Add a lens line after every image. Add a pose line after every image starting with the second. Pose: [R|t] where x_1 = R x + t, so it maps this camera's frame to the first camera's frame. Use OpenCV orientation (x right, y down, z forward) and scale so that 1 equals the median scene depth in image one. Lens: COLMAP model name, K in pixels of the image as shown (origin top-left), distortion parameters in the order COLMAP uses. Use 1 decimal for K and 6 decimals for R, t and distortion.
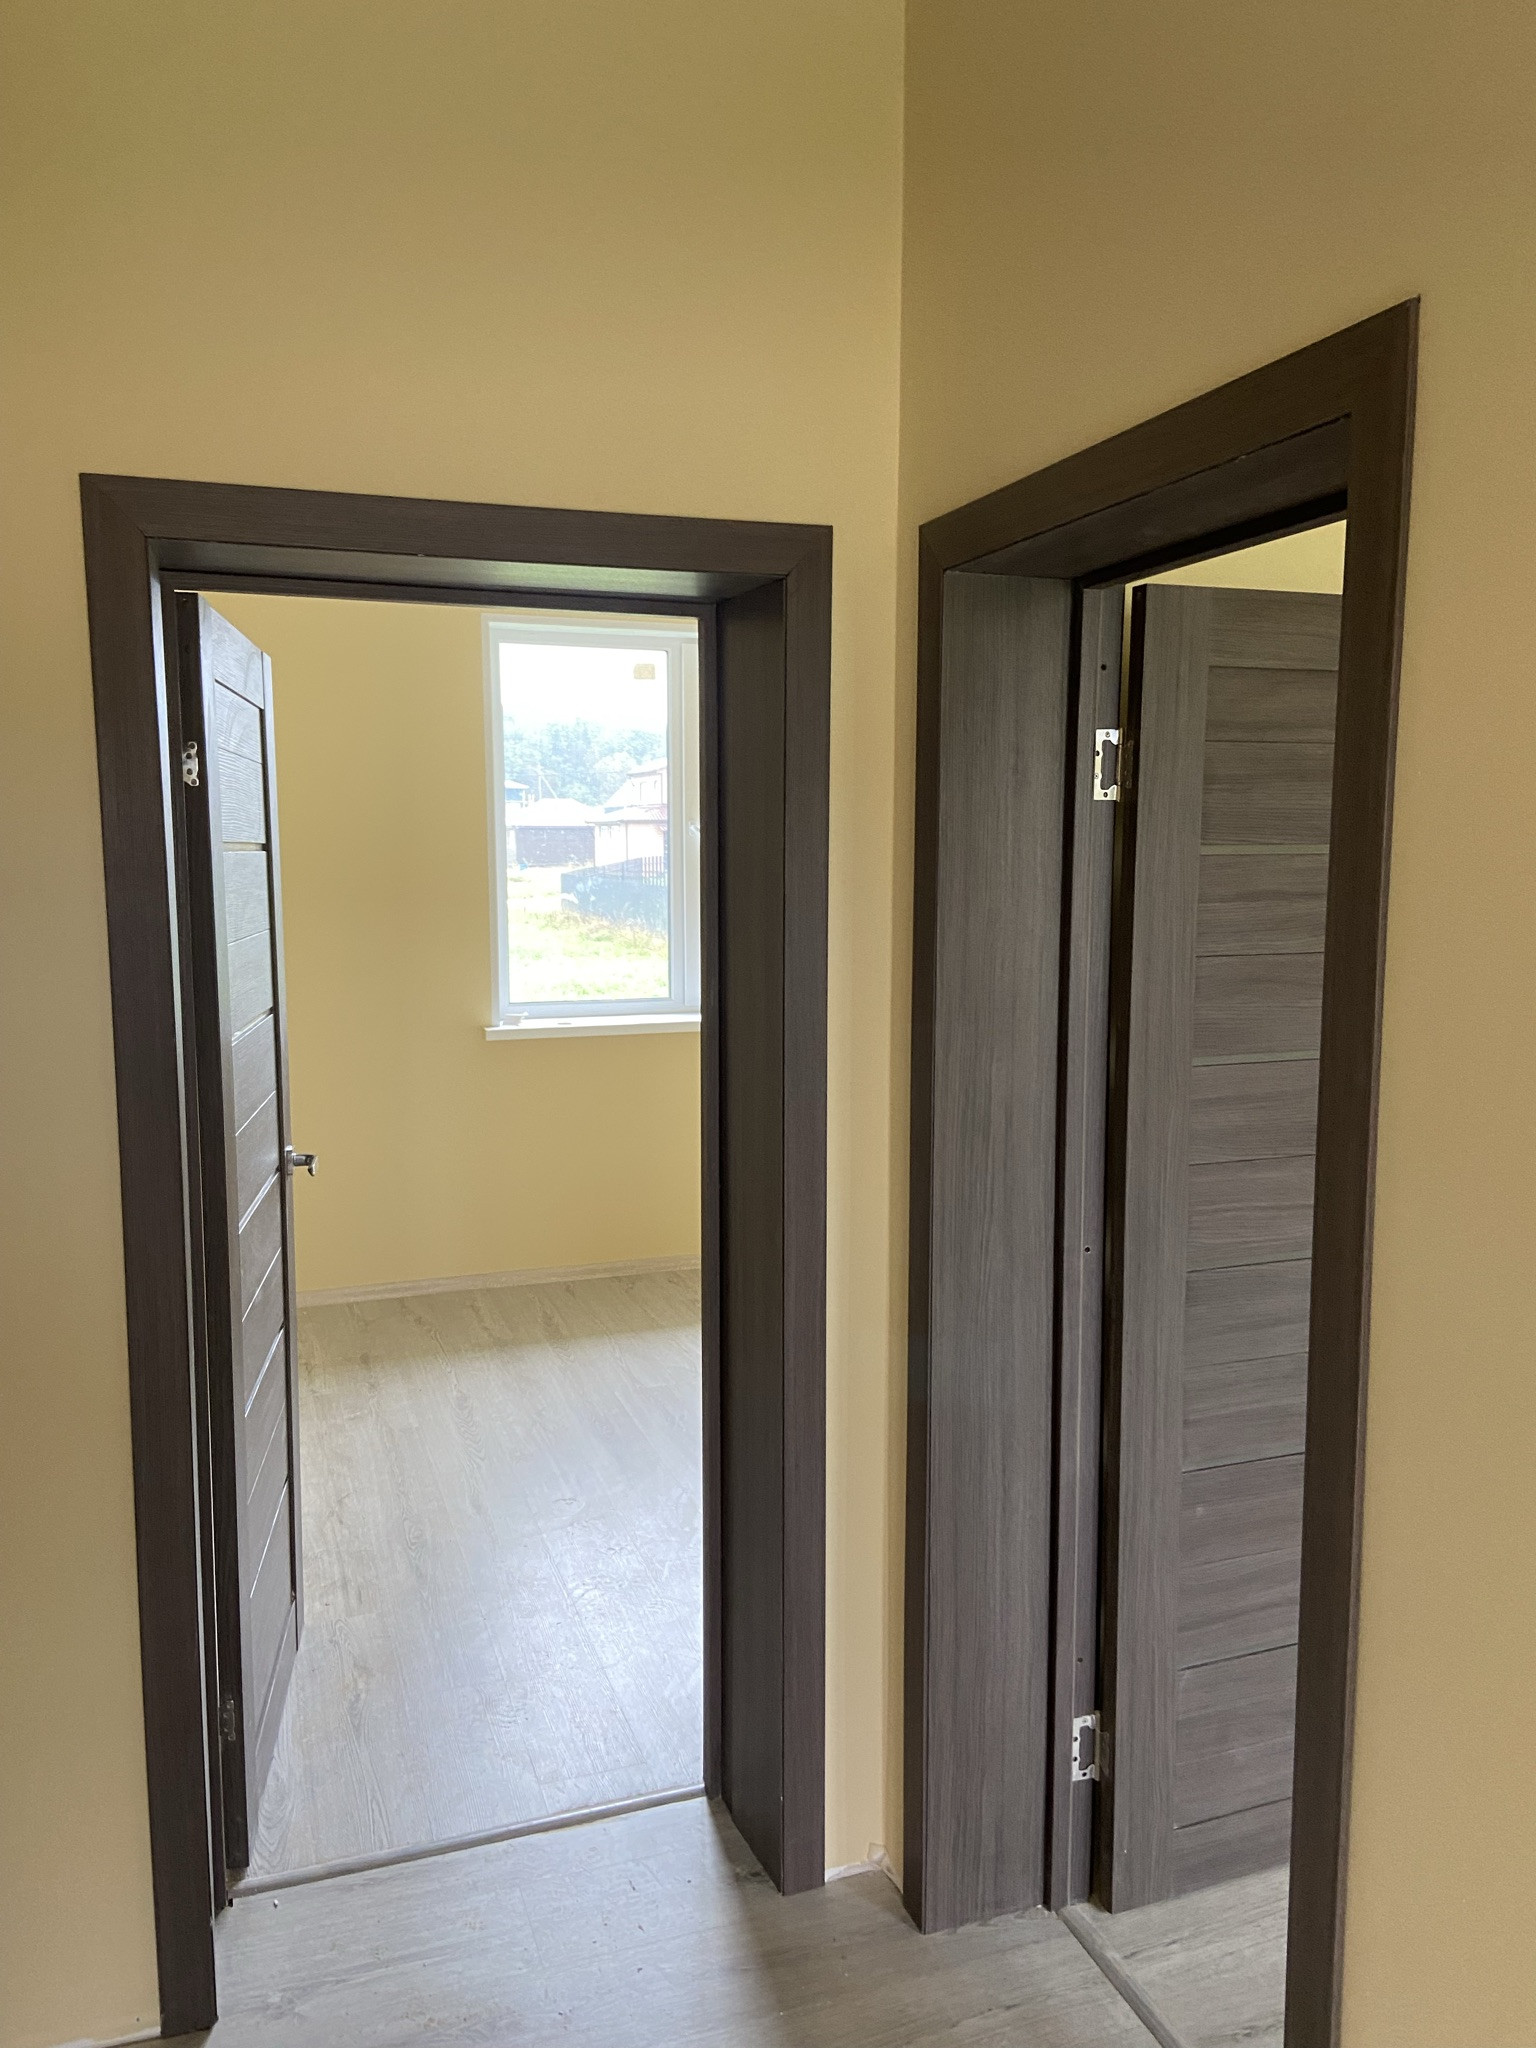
lens RADIAL K [[1561.6, 0, 768.0], [0, 1561.6, 1024.0], [0, 0, 1]] dist [0.035992, -0.005506]
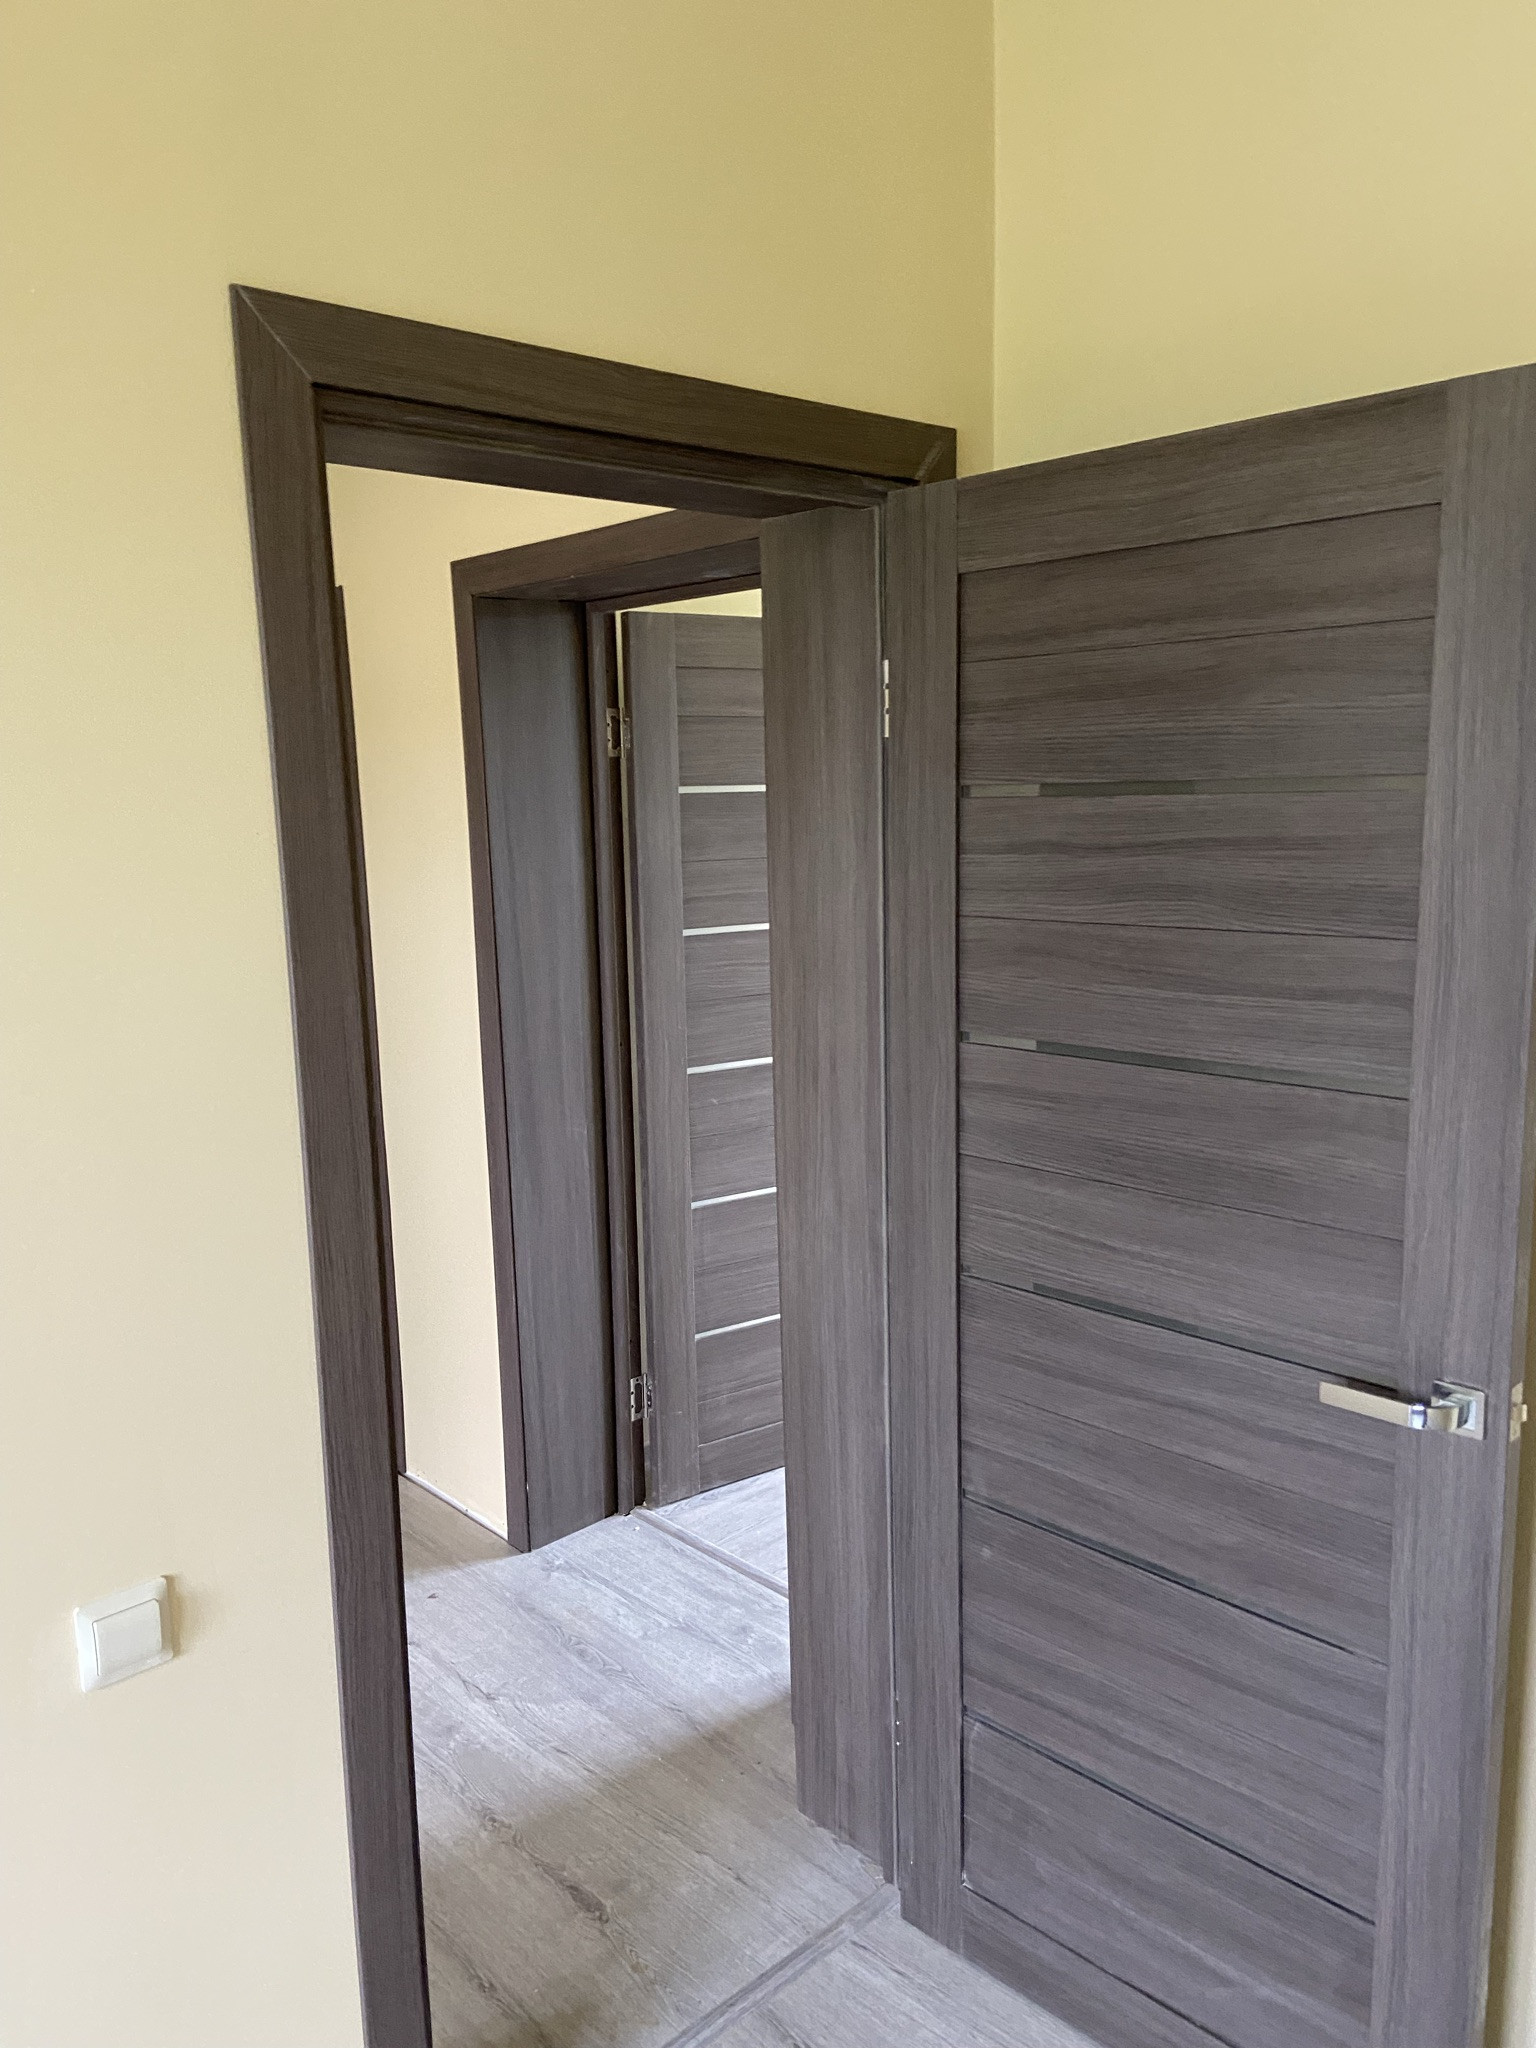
lens RADIAL K [[1541.7, 0, 766.7], [0, 1541.7, 1038.0], [0, 0, 1]] dist [0.049071, 0.003943]
pose [[0.400266, 0.141305, -0.905439, 1.026365], [-0.079373, 0.989673, 0.119362, -0.070412], [0.912955, 0.024091, 0.407348, 0.563769]]
